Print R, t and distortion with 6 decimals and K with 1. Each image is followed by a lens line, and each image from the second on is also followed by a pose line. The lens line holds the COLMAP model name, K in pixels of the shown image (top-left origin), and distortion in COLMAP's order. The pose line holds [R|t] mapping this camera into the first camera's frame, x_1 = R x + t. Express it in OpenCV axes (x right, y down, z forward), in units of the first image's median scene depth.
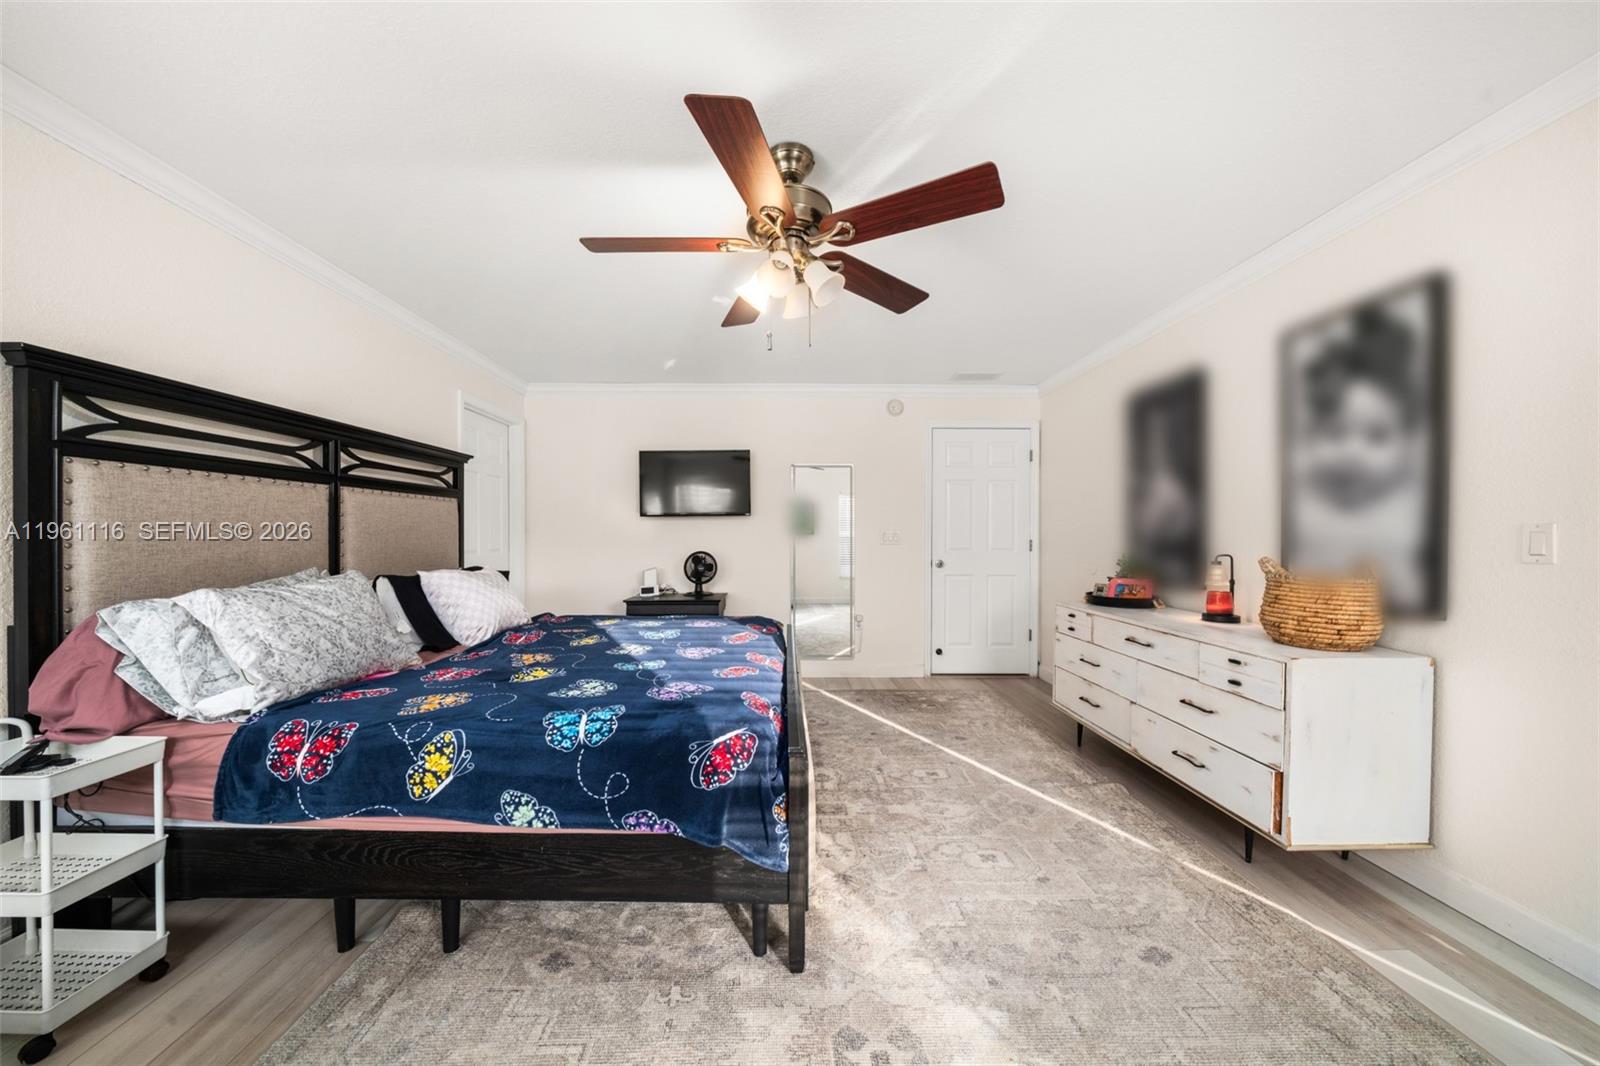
lens RADIAL K [[544.6, 0, 786.1], [0, 544.6, 540.3], [0, 0, 1]] dist [-0.006361, 0.000488]
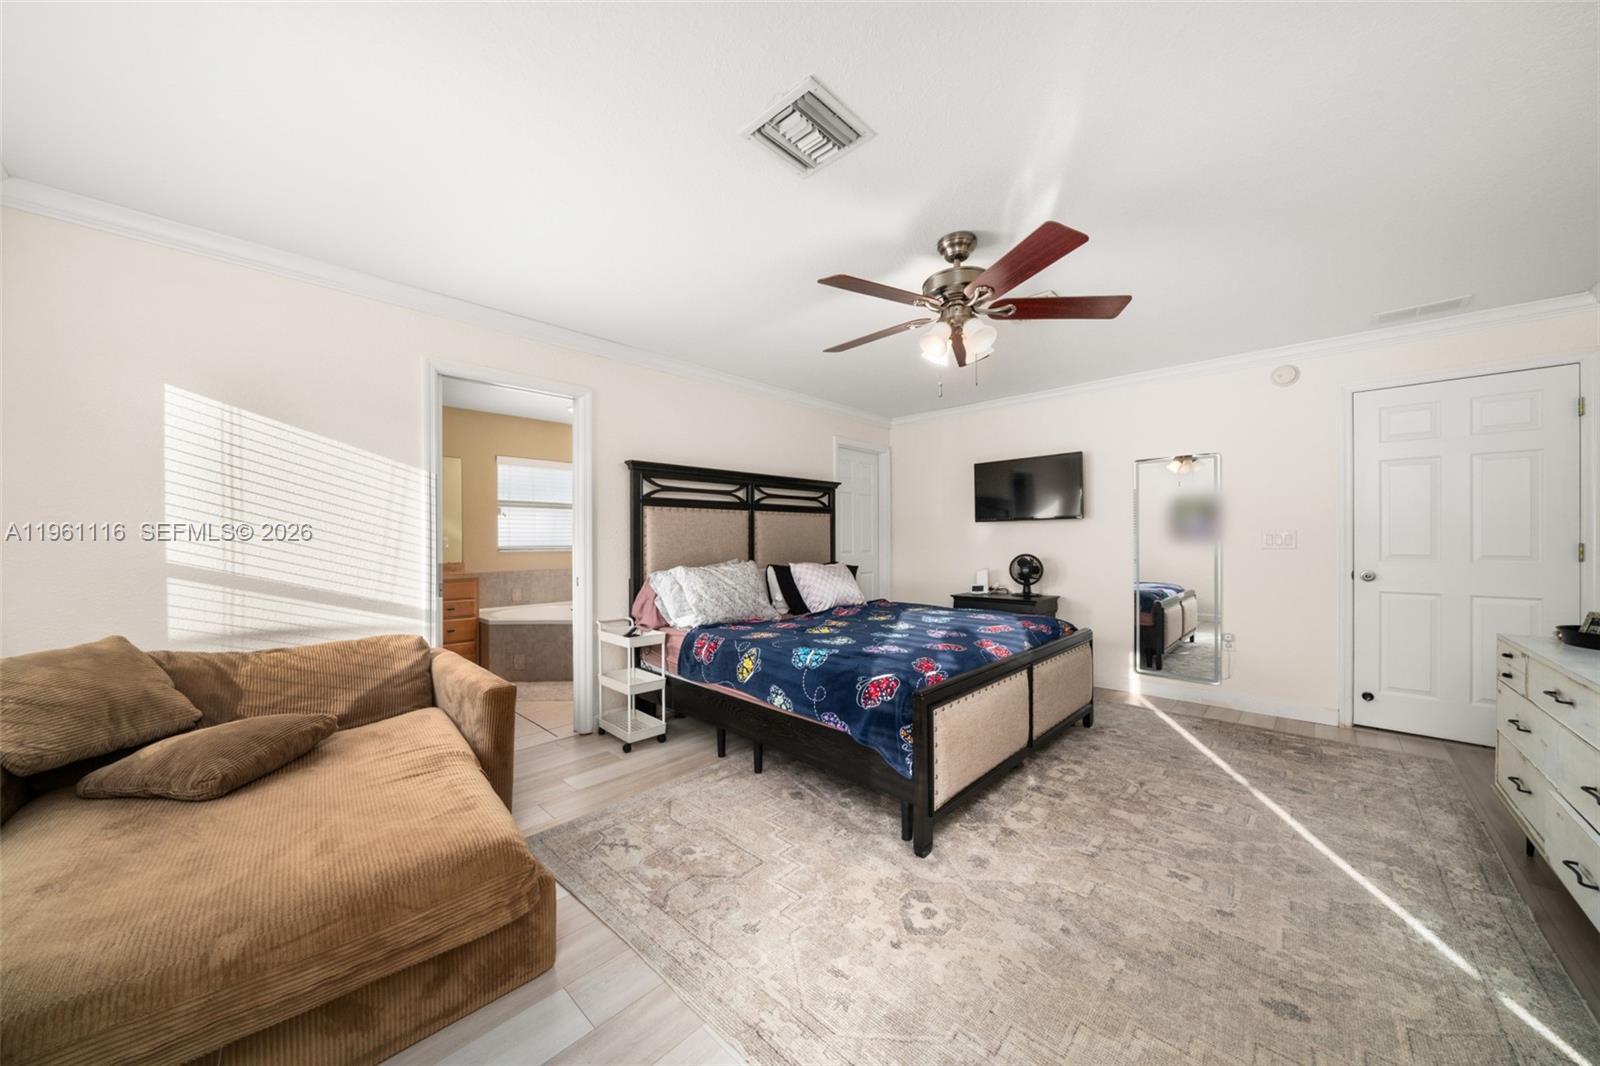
lens RADIAL K [[544.6, 0, 786.1], [0, 544.6, 540.3], [0, 0, 1]] dist [-0.006361, 0.000488]
pose [[0.710329, -0.002869, -0.703864, 0.690817], [-0.002511, 0.999975, -0.006610, 0.003310], [0.703865, 0.006462, 0.710304, -0.204799]]
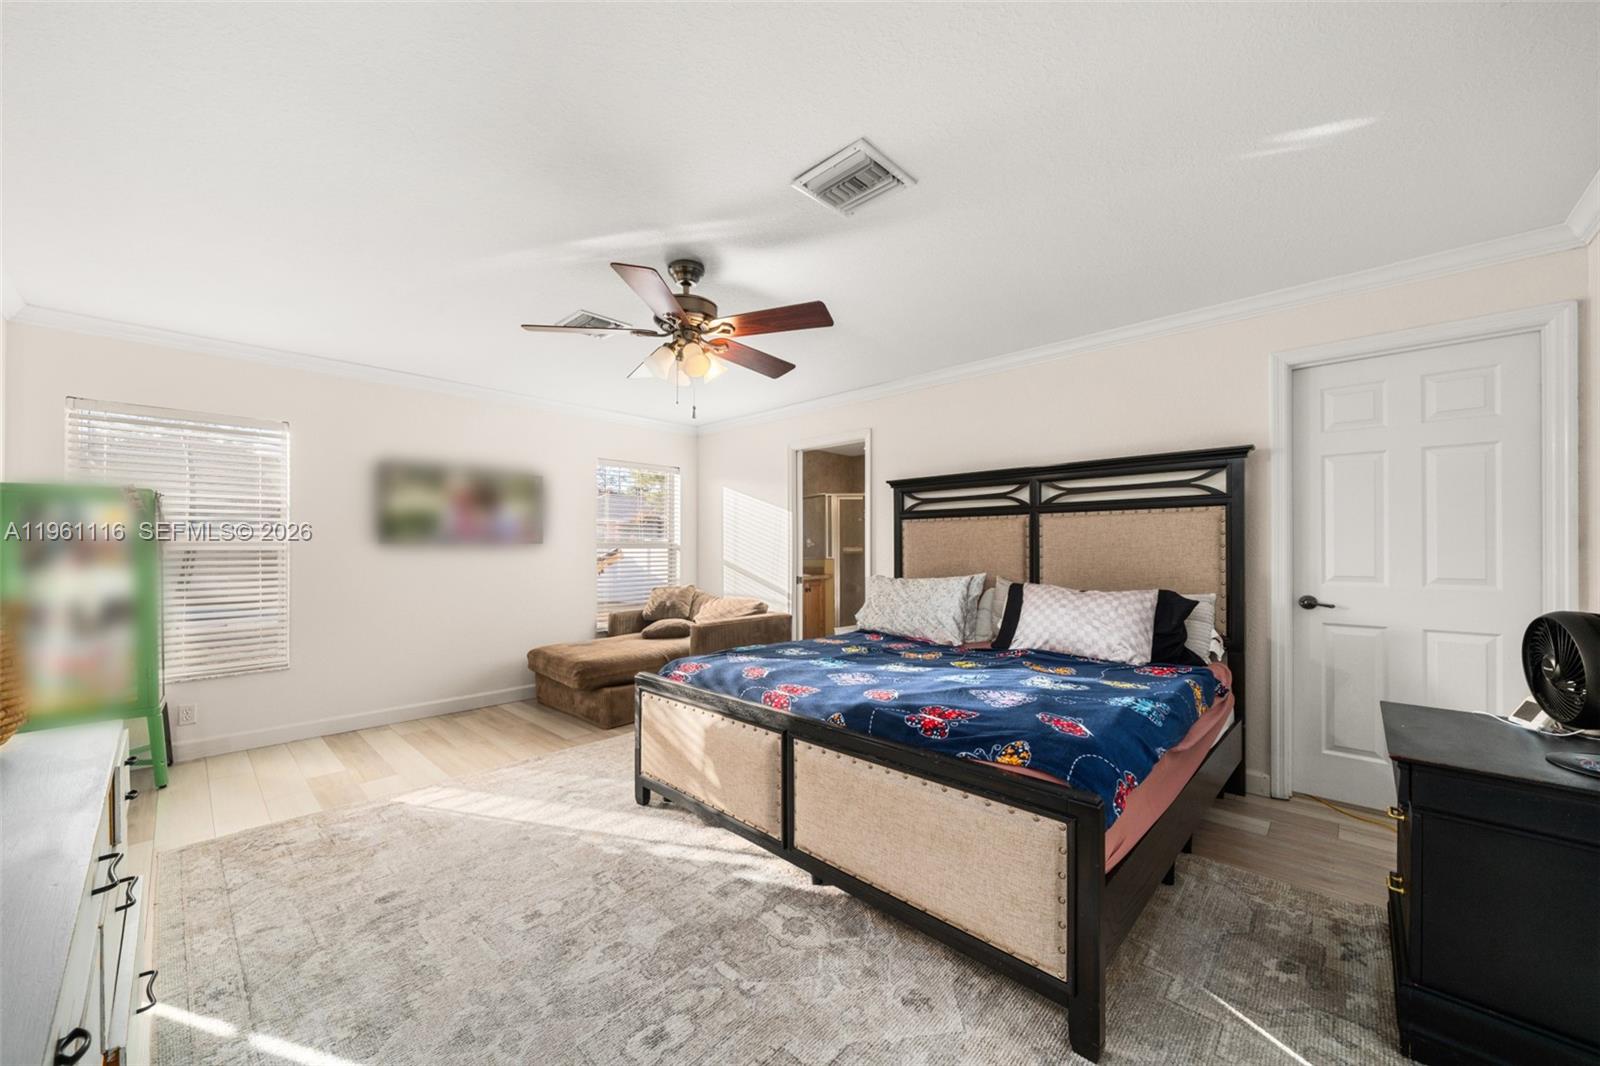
lens RADIAL K [[578.2, 0, 787.1], [0, 578.2, 535.6], [0, 0, 1]] dist [-0.002393, -0.000213]
pose [[-0.692356, -0.017128, -0.721353, 0.964965], [-0.009417, 0.999848, -0.014702, -0.035373], [0.721495, -0.003386, -0.692412, 2.426596]]
